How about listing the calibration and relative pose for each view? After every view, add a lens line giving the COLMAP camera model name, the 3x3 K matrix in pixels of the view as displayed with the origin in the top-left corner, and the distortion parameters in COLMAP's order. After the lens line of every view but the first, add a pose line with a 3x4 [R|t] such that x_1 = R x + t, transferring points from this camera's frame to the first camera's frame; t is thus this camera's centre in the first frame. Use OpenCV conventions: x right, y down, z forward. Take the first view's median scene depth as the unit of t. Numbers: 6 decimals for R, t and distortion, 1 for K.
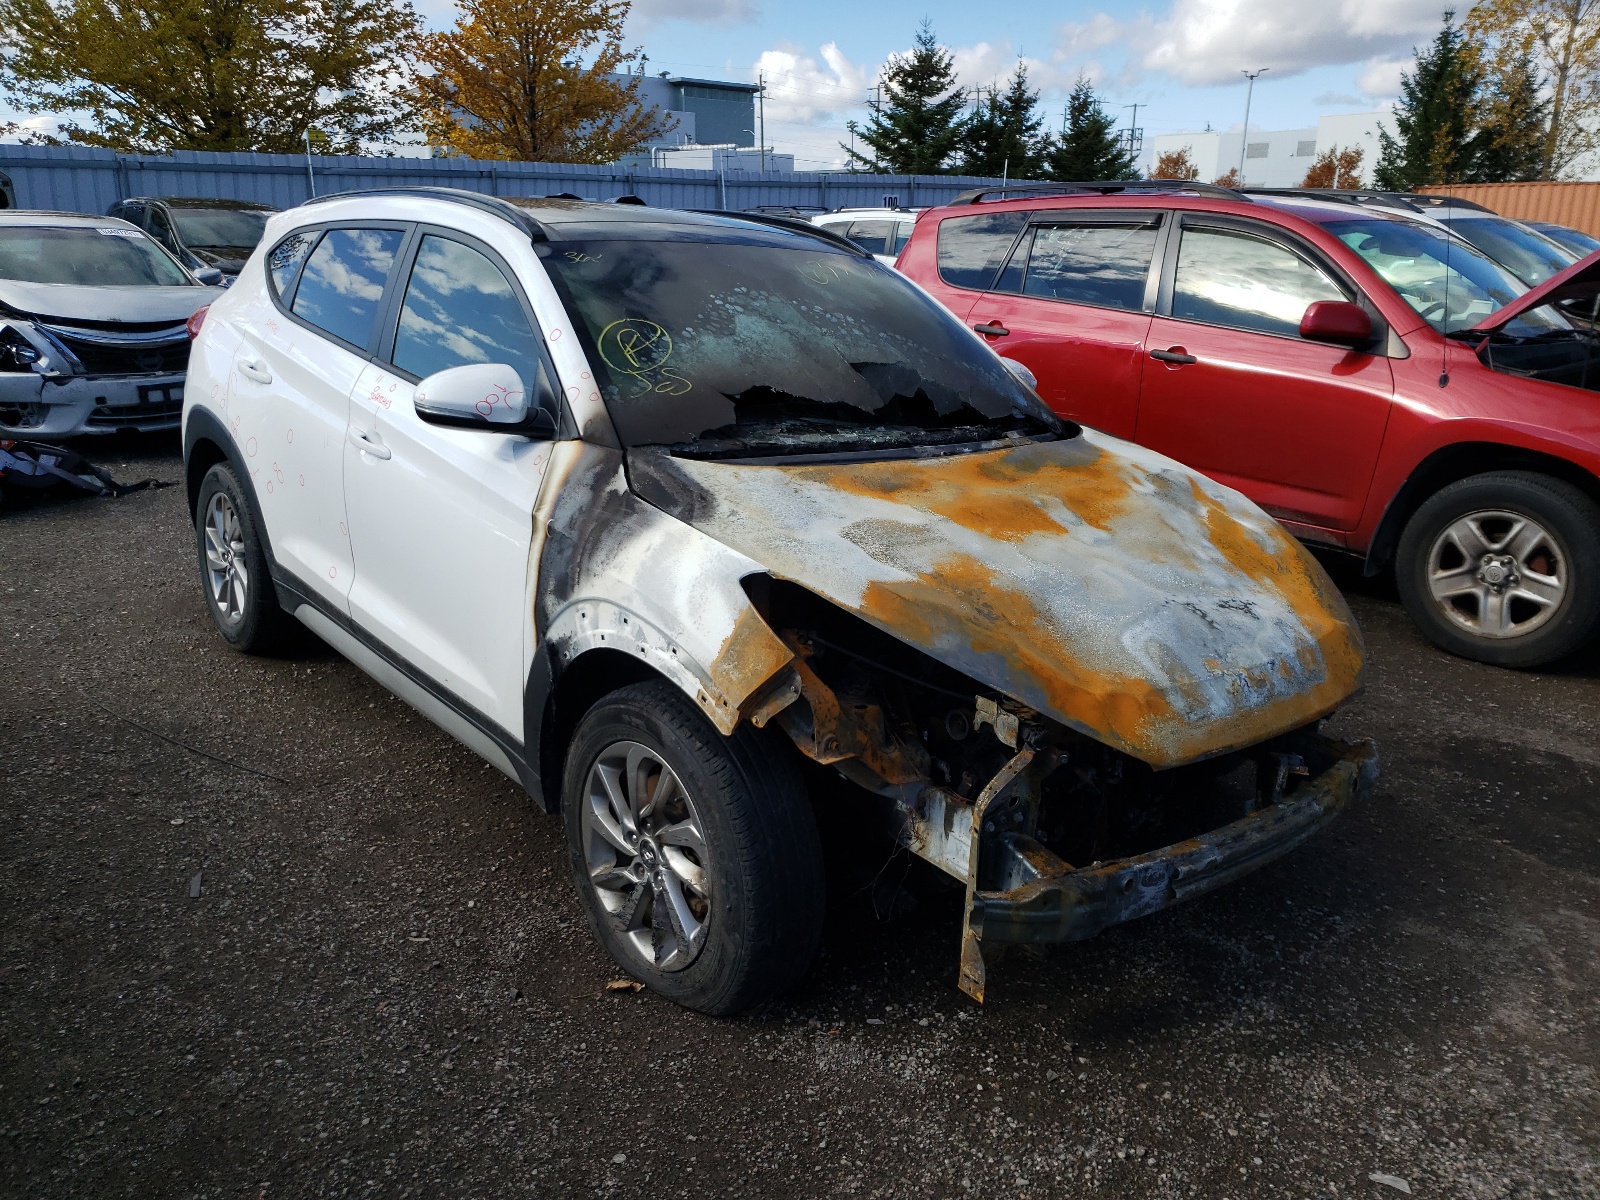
lens RADIAL K [[1298.9, 0, 799.2], [0, 1298.9, 577.9], [0, 0, 1]] dist [0.195918, -0.359025]
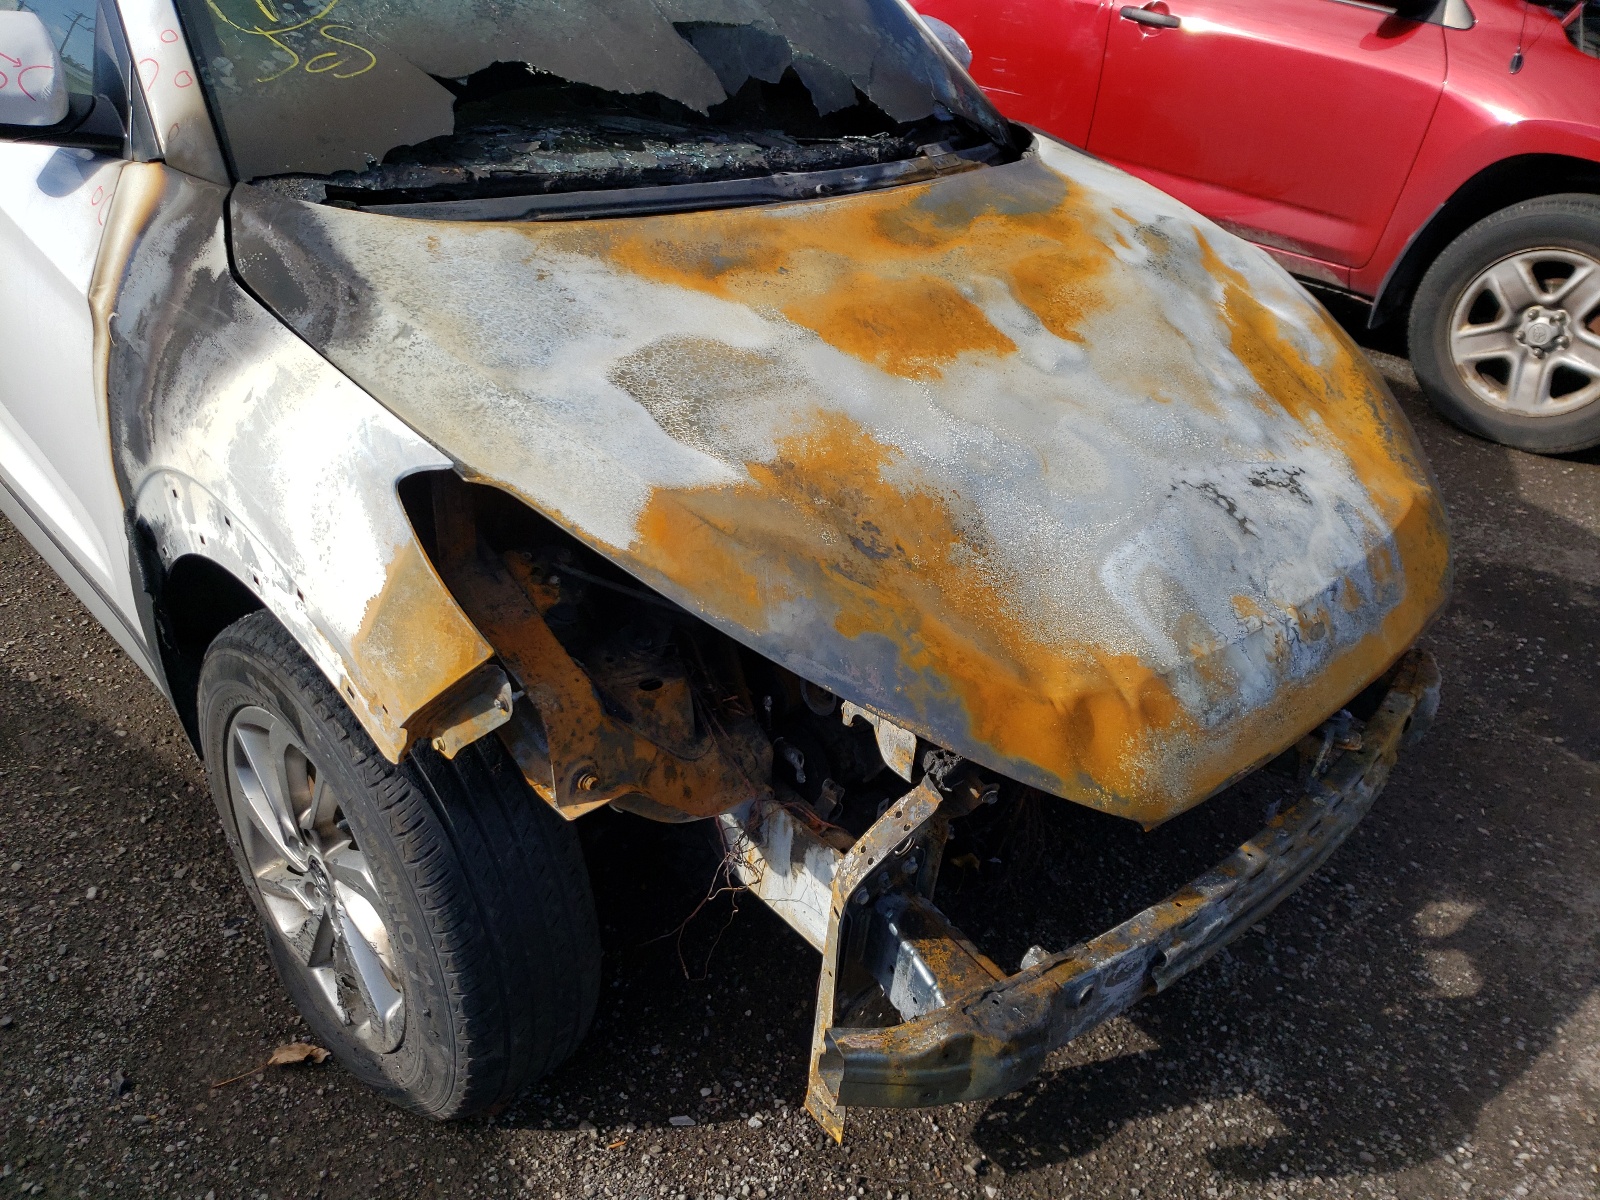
lens RADIAL K [[1299.1, 0, 800.0], [0, 1299.1, 600.0], [0, 0, 1]] dist [0.078307, -0.094556]
pose [[0.997852, -0.002983, 0.065436, 0.071111], [-0.014299, 0.964949, 0.262048, -0.082436], [-0.063924, -0.262421, 0.962834, 0.420781]]
